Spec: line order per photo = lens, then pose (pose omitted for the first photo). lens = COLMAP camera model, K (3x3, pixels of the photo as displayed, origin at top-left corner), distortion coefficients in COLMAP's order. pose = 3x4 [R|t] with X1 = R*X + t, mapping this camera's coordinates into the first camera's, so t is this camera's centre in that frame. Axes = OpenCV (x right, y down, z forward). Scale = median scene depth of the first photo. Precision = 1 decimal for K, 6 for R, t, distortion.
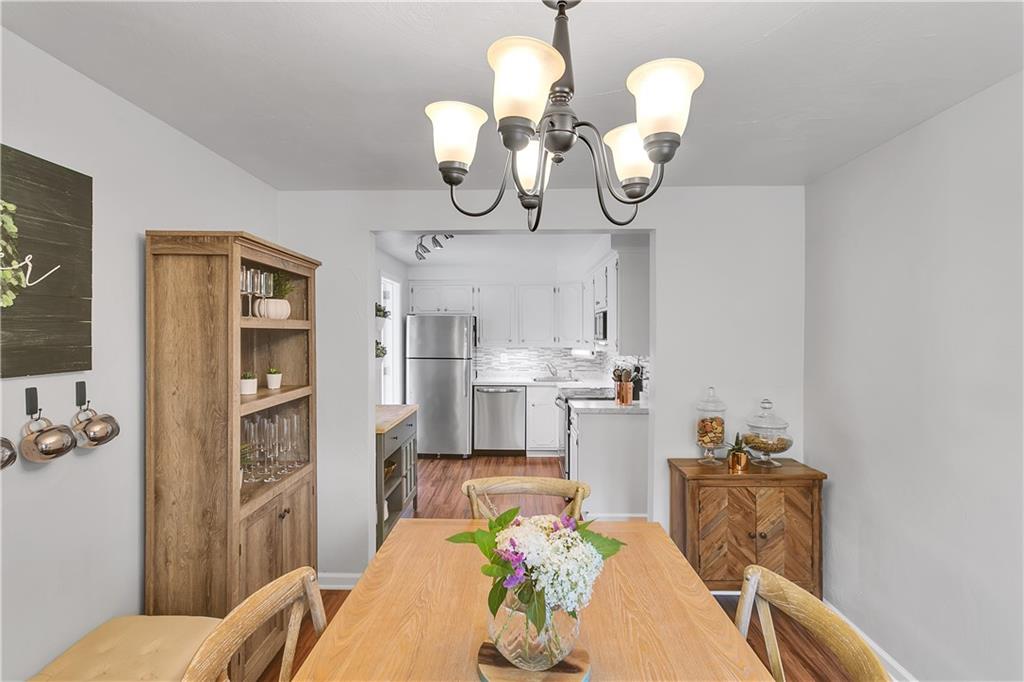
lens RADIAL K [[492.6, 0, 508.3], [0, 492.6, 336.7], [0, 0, 1]] dist [0.007718, -0.001831]
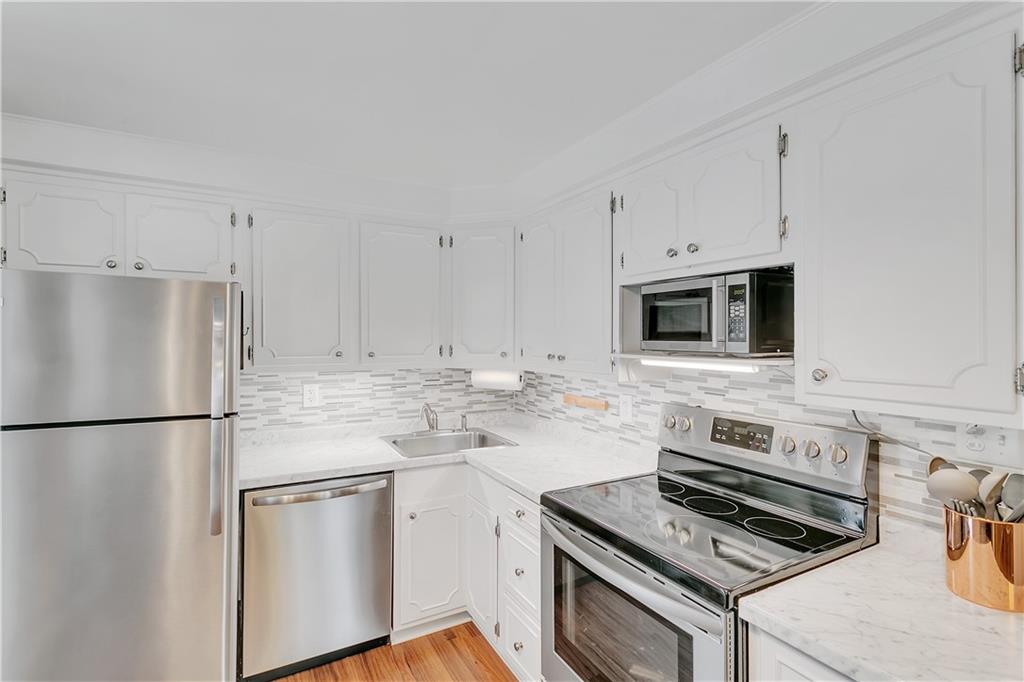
lens RADIAL K [[482.8, 0, 507.3], [0, 482.8, 338.8], [0, 0, 1]] dist [0.003471, 0.001395]
pose [[0.866185, 0.000017, 0.499724, -0.080007], [0.001798, 0.999993, -0.003151, -0.003866], [-0.499720, 0.003628, 0.866179, 0.633363]]
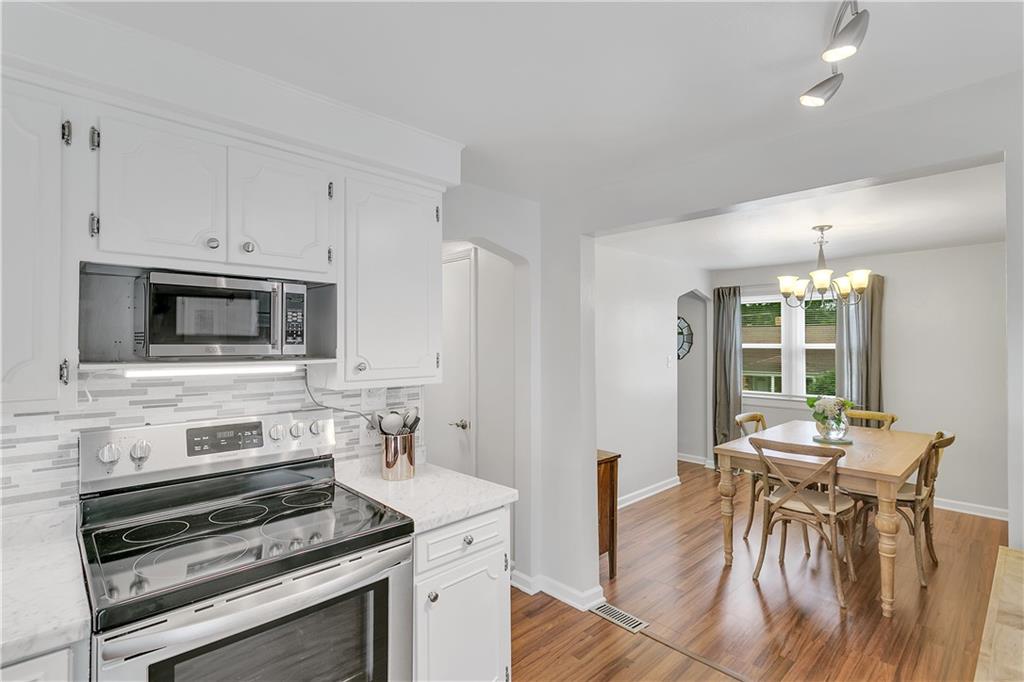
lens RADIAL K [[492.6, 0, 514.5], [0, 492.6, 341.7], [0, 0, 1]] dist [0.007718, -0.001831]
pose [[-0.702939, -0.005314, 0.711231, -0.143479], [0.001612, 0.999958, 0.009065, -0.006945], [-0.711249, 0.007519, -0.702900, 0.902715]]
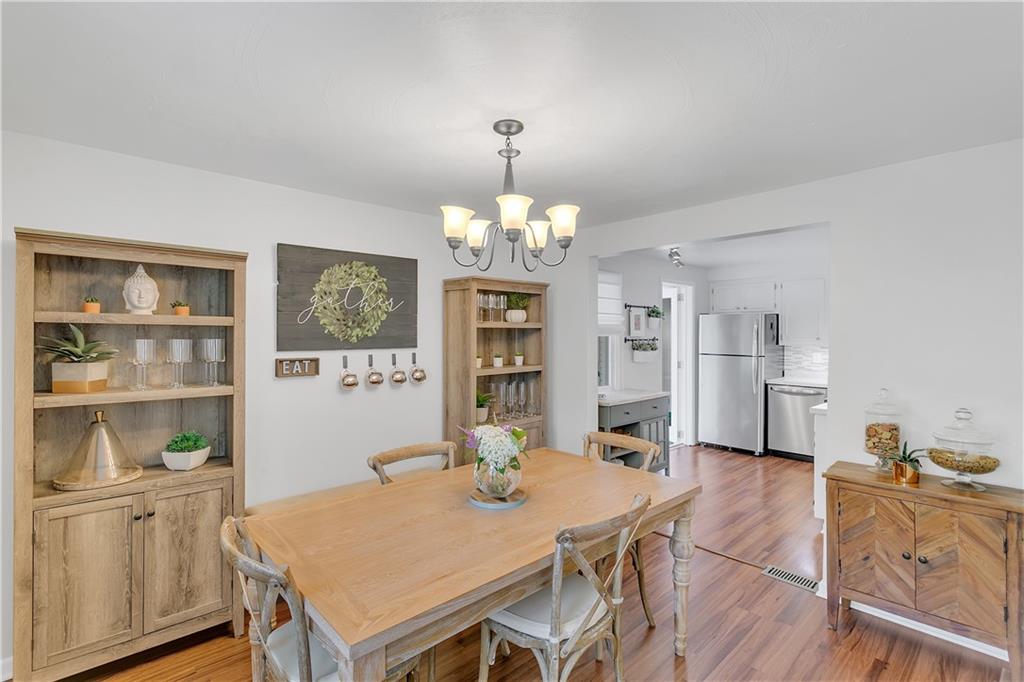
lens RADIAL K [[482.8, 0, 506.4], [0, 482.8, 337.0], [0, 0, 1]] dist [0.003471, 0.001395]
pose [[0.696325, 0.005147, -0.717708, 0.267328], [-0.003135, 0.999987, 0.004129, 0.002934], [0.717720, -0.000625, 0.696332, -0.055160]]
